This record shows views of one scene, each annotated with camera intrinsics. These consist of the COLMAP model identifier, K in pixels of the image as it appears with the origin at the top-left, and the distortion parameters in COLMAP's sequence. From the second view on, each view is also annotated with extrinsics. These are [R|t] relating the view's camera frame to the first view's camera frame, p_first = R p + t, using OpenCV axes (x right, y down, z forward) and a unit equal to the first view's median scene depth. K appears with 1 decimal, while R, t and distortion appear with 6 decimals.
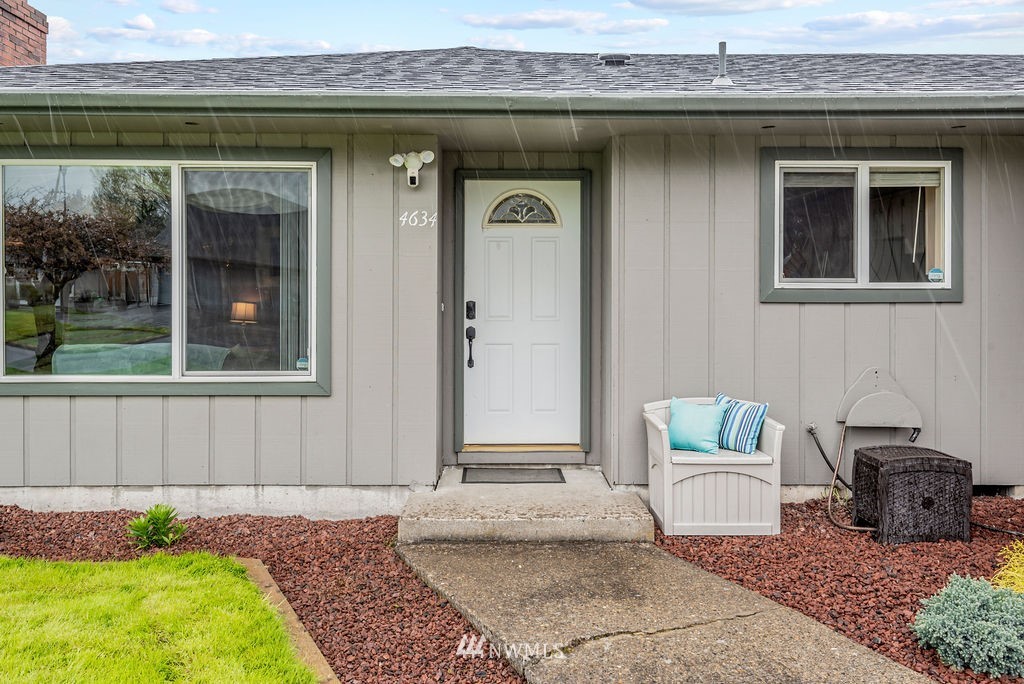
lens RADIAL K [[790.8, 0, 512.0], [0, 790.8, 305.6], [0, 0, 1]] dist [0.000046, 0.000457]
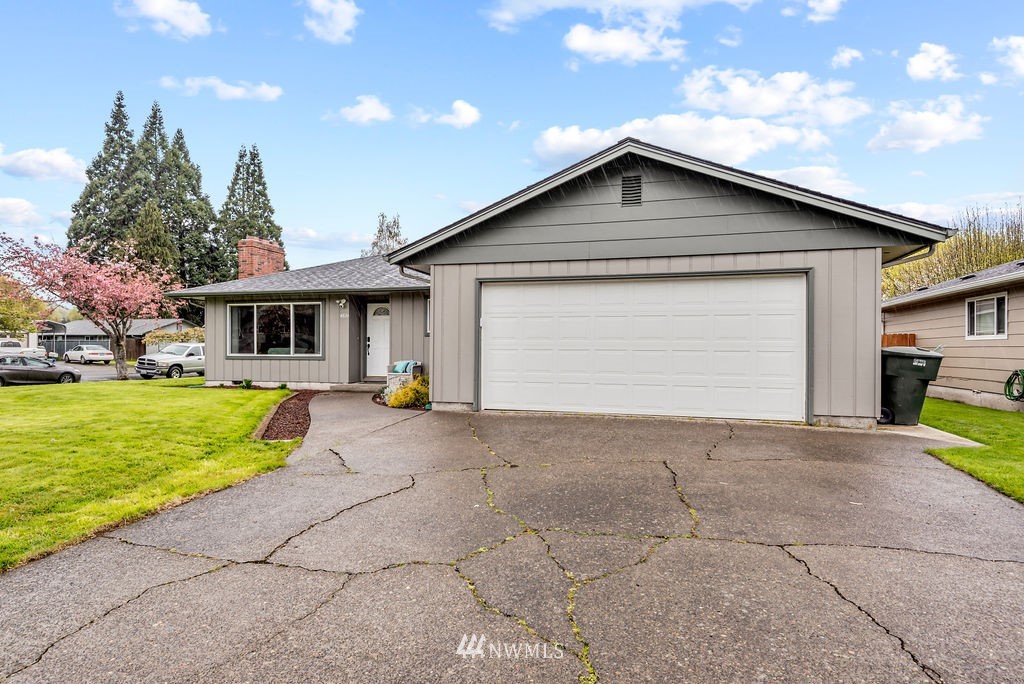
lens RADIAL K [[587.1, 0, 525.0], [0, 587.1, 356.2], [0, 0, 1]] dist [0.001658, -0.000376]
pose [[0.964357, 0.005667, -0.264544, 1.521288], [-0.005126, 0.999983, 0.002734, 0.080102], [0.264555, -0.001281, 0.964370, -1.590230]]
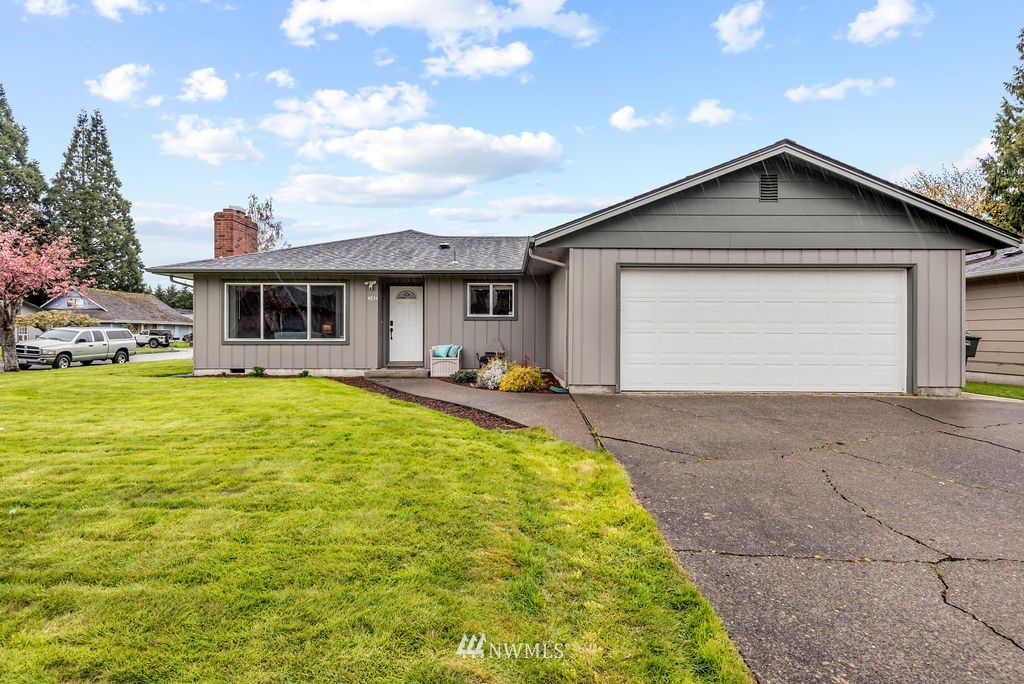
lens RADIAL K [[541.9, 0, 529.1], [0, 541.9, 340.4], [0, 0, 1]] dist [-0.003674, -0.003115]
pose [[0.999919, 0.000485, 0.012745, 0.590980], [-0.000500, 0.999999, 0.001161, 0.088043], [-0.012745, -0.001168, 0.999918, -1.585461]]
